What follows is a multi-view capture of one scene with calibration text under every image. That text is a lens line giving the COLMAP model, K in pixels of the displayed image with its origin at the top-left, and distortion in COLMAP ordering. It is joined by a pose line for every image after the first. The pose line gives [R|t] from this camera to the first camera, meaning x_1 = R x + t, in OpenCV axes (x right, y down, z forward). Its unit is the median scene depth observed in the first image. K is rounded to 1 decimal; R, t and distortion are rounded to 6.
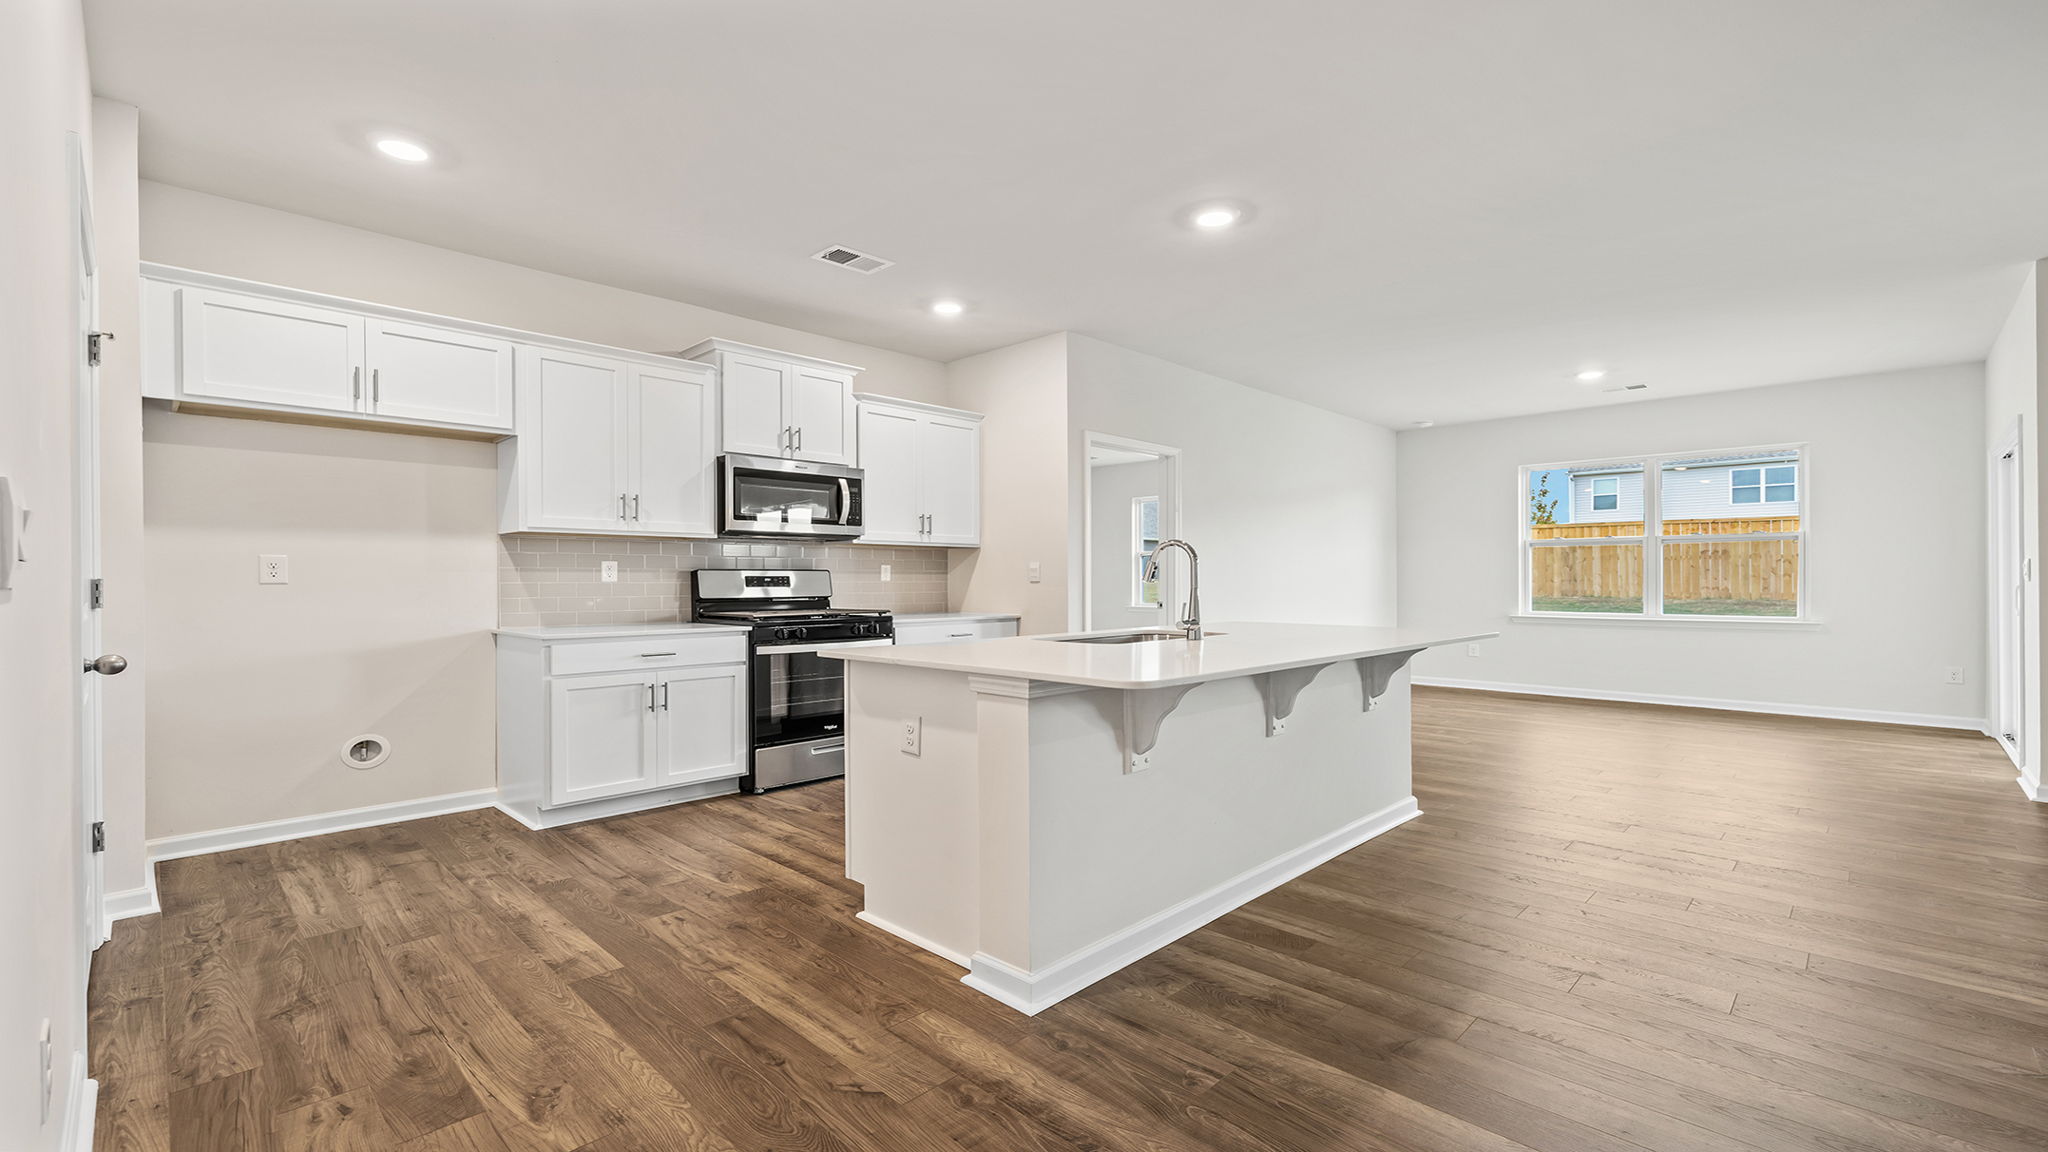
lens RADIAL K [[869.8, 0, 1022.1], [0, 869.8, 578.3], [0, 0, 1]] dist [-0.000073, 0.000807]
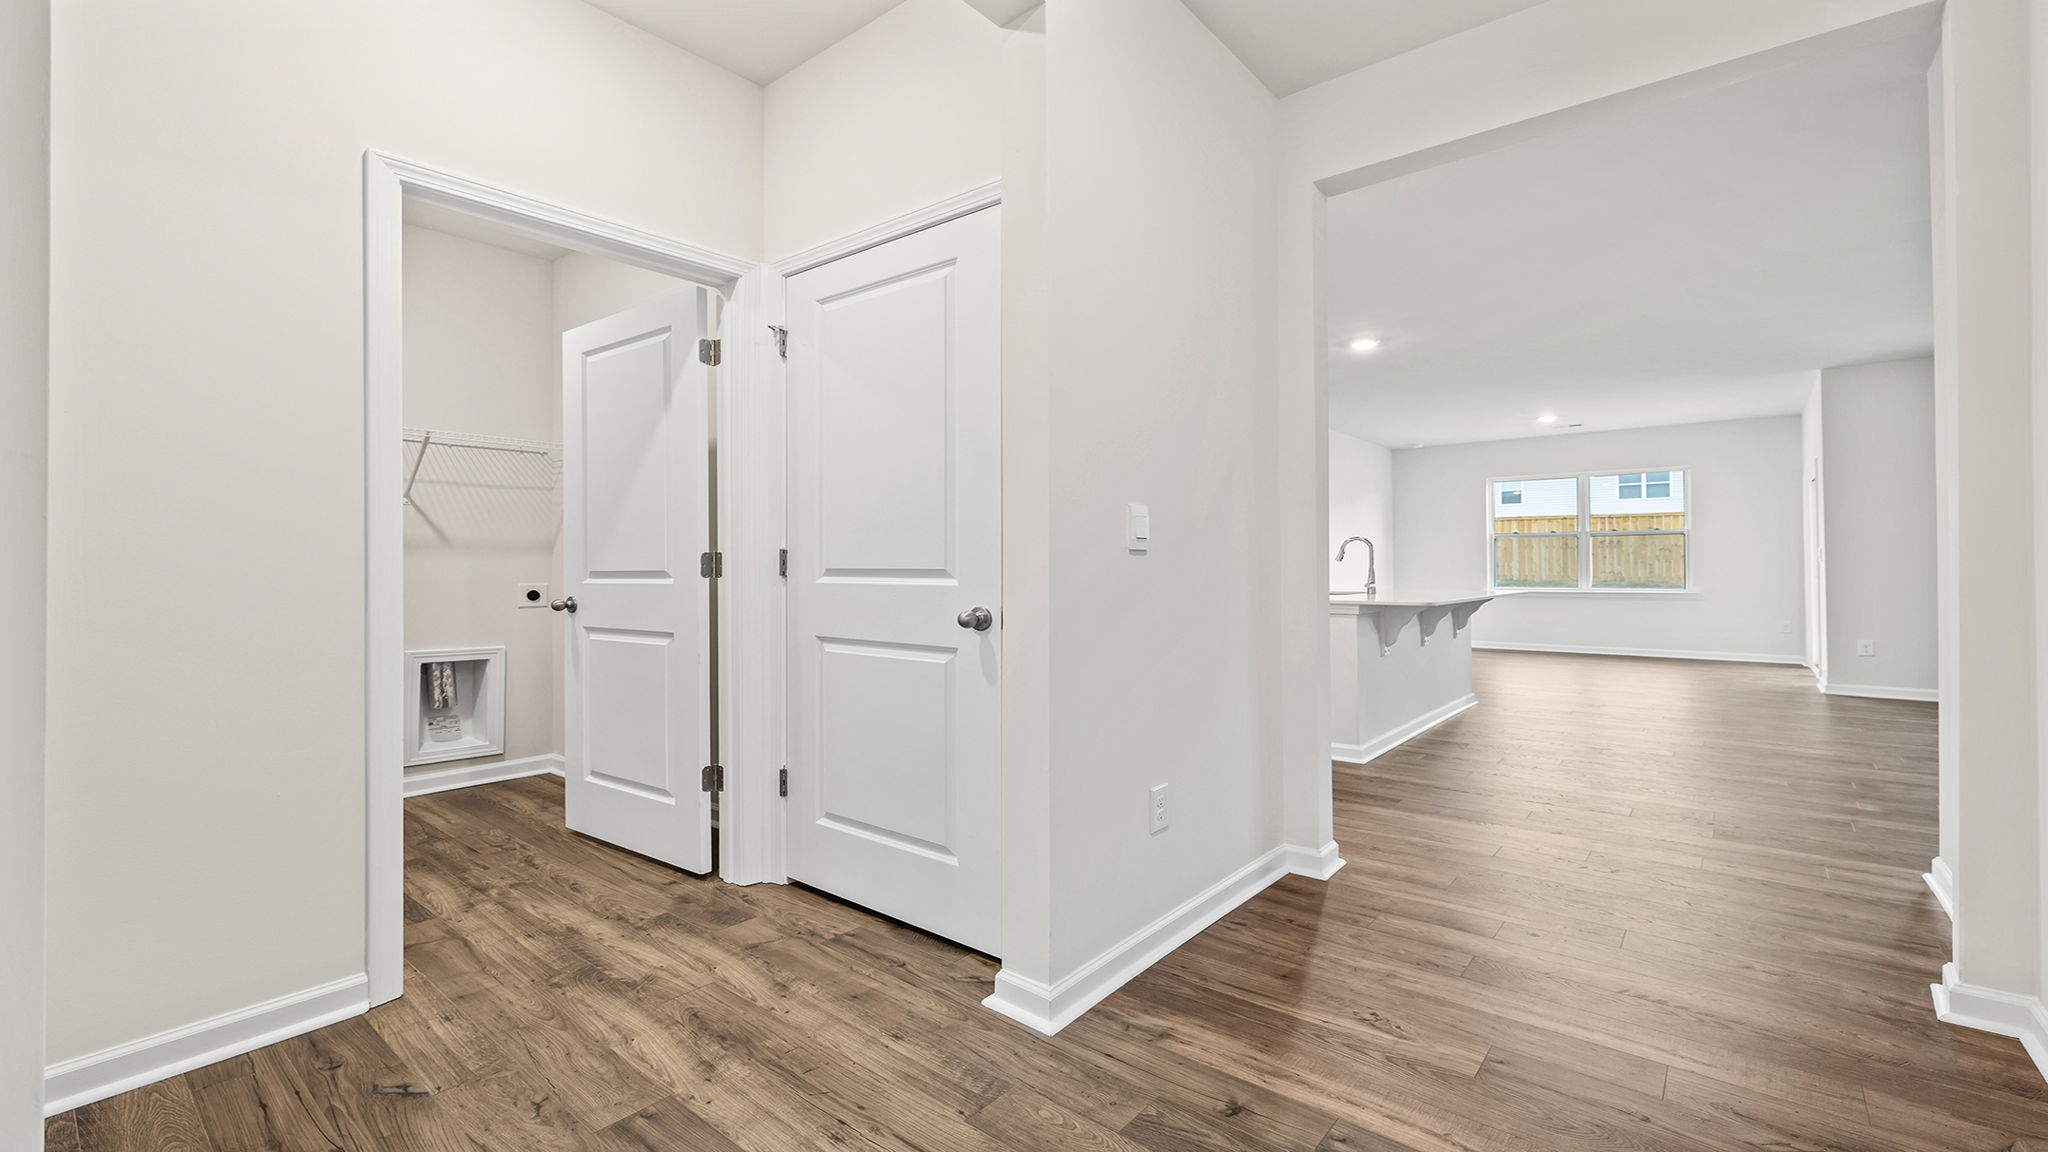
lens RADIAL K [[869.8, 0, 1021.1], [0, 869.8, 553.5], [0, 0, 1]] dist [-0.000073, 0.000807]
pose [[0.996178, 0.000548, 0.087343, -0.266761], [0.000765, 0.999887, -0.014990, 0.006393], [-0.087341, 0.015000, 0.996066, -0.275113]]
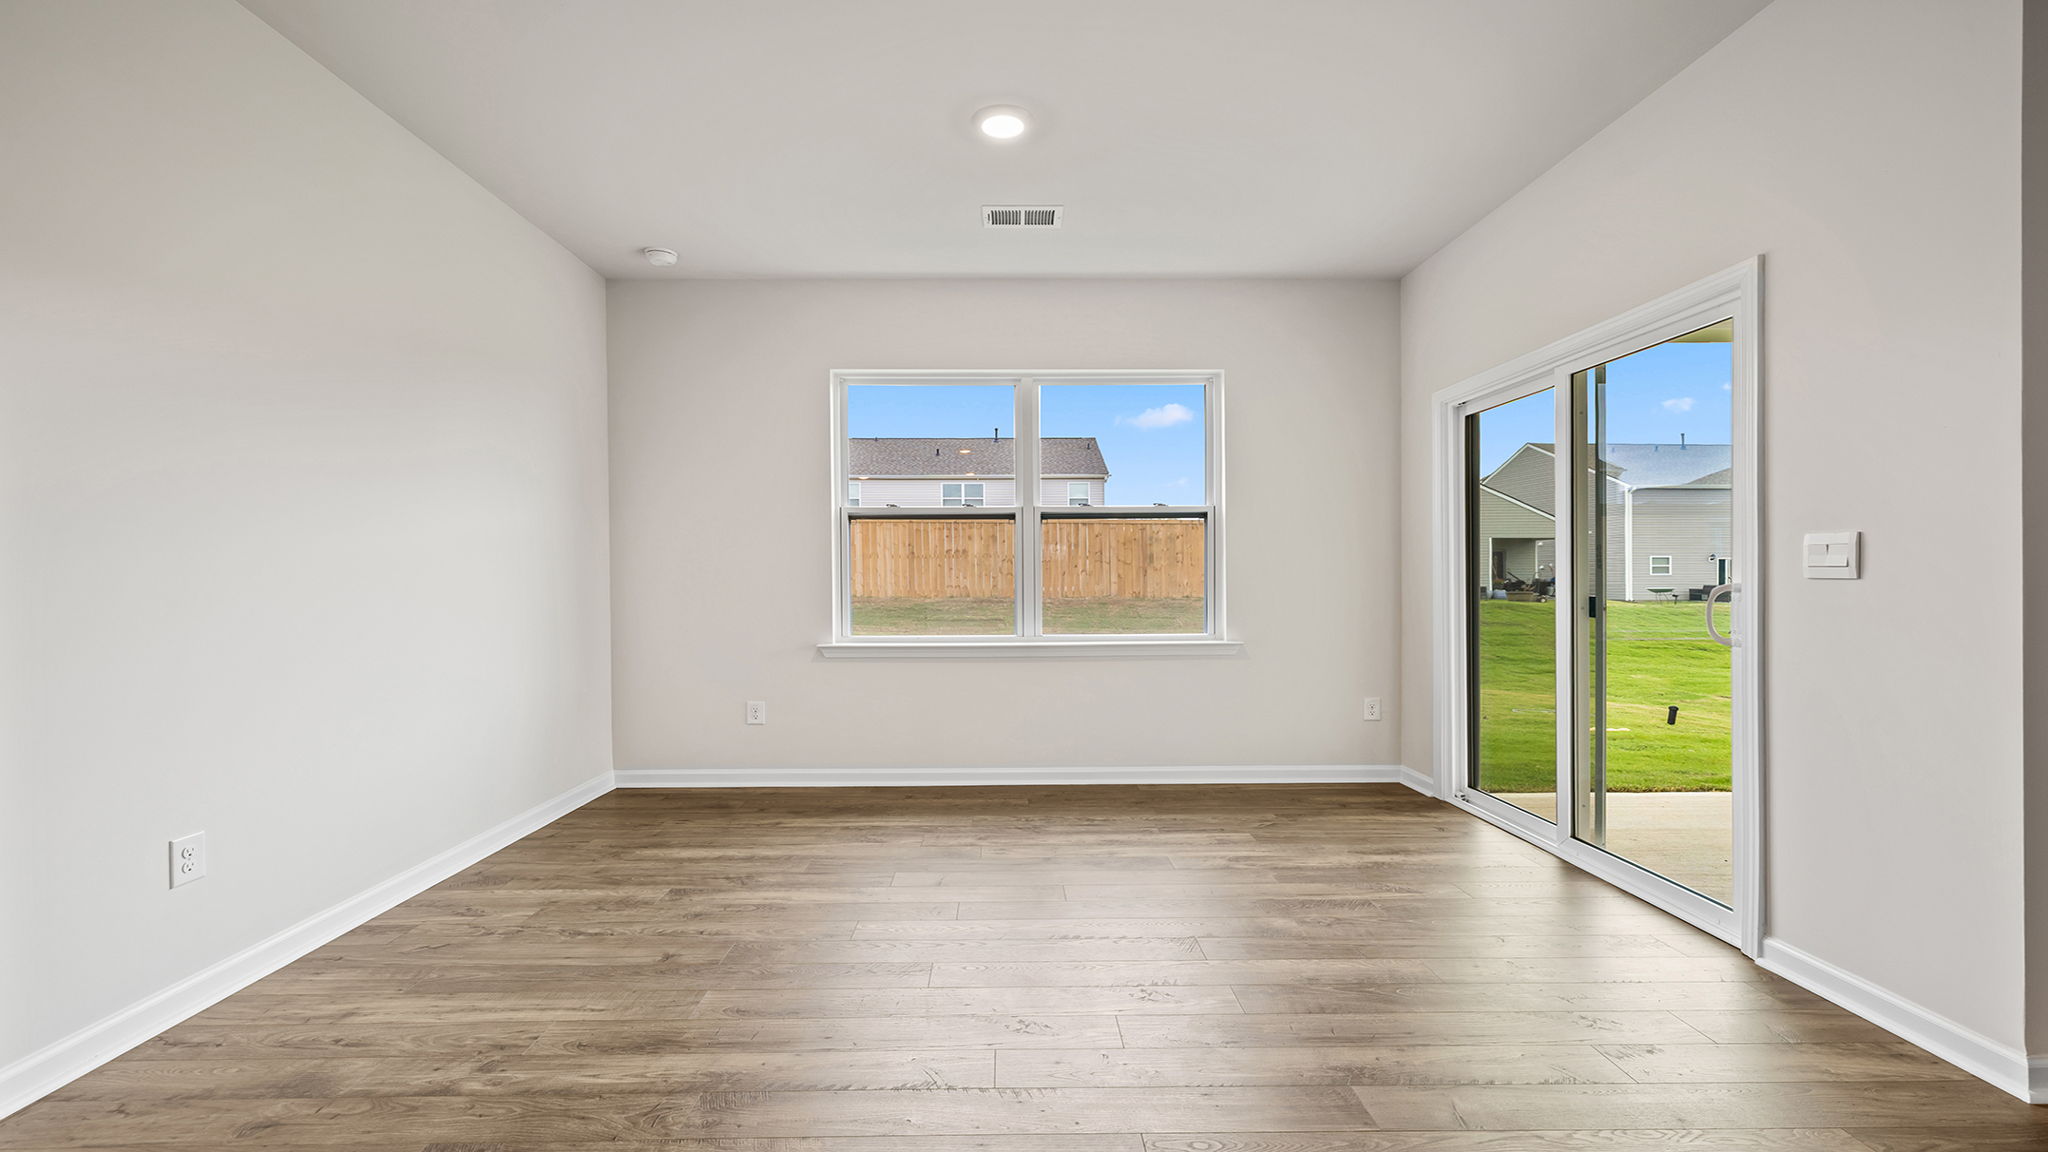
lens RADIAL K [[869.8, 0, 1016.6], [0, 869.8, 575.3], [0, 0, 1]] dist [-0.000073, 0.000807]
pose [[0.700283, -0.001266, 0.713865, 0.277411], [0.004302, 0.999988, -0.002447, 0.002724], [-0.713853, 0.004784, 0.700279, 0.562450]]
